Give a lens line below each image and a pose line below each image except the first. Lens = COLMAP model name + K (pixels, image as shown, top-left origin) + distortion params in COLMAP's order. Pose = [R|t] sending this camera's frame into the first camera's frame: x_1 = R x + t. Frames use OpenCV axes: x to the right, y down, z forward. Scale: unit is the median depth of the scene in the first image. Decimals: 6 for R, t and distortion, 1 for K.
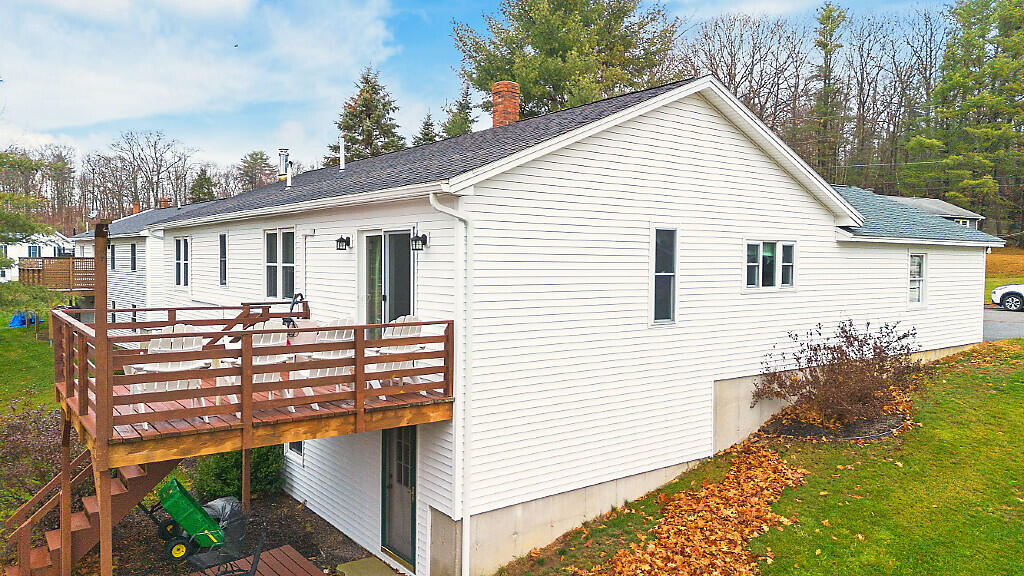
lens RADIAL K [[724.4, 0, 513.1], [0, 724.4, 286.2], [0, 0, 1]] dist [0.095008, -0.082885]
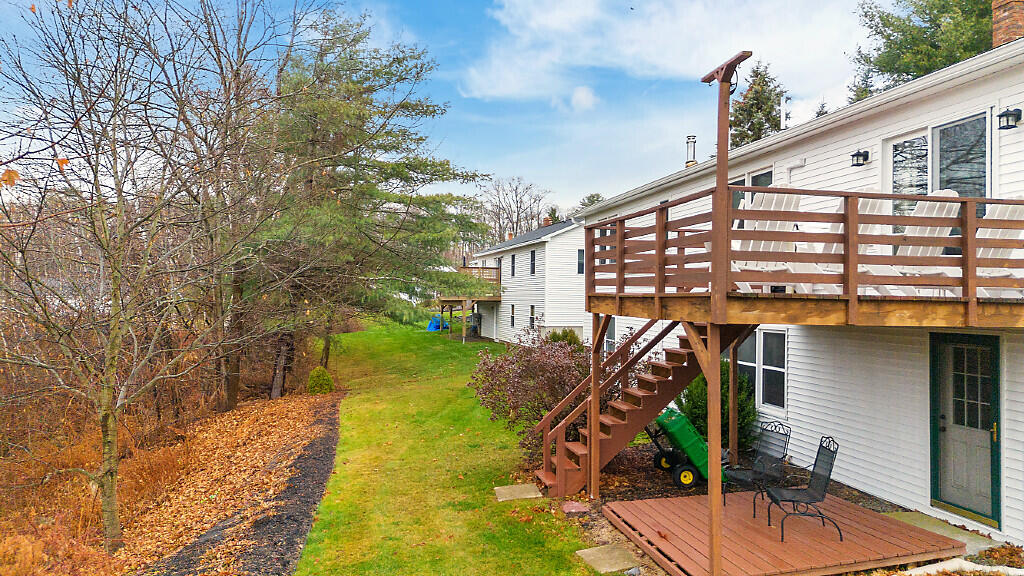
lens RADIAL K [[724.4, 0, 513.1], [0, 724.4, 286.2], [0, 0, 1]] dist [0.095008, -0.082885]
pose [[0.907523, -0.005835, -0.419962, -0.240460], [-0.017904, 0.998457, -0.052562, 0.152902], [0.419621, 0.055220, 0.906018, 0.011466]]
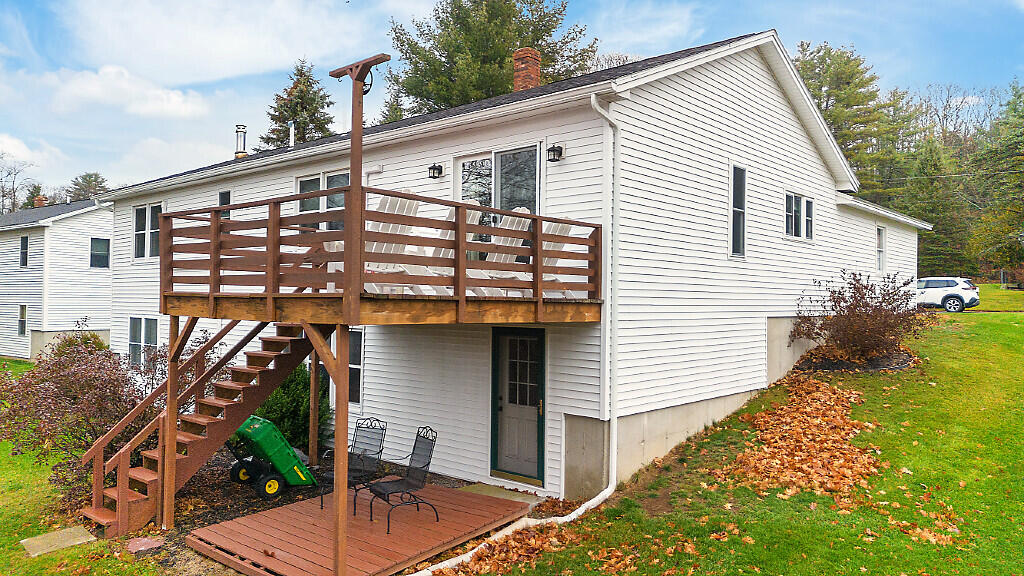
lens RADIAL K [[724.4, 0, 513.1], [0, 724.4, 286.2], [0, 0, 1]] dist [0.095008, -0.082885]
pose [[0.979946, 0.006006, 0.199170, -0.325352], [0.004660, 0.998581, -0.053040, 0.149621], [-0.199206, 0.052905, 0.978528, 0.022770]]
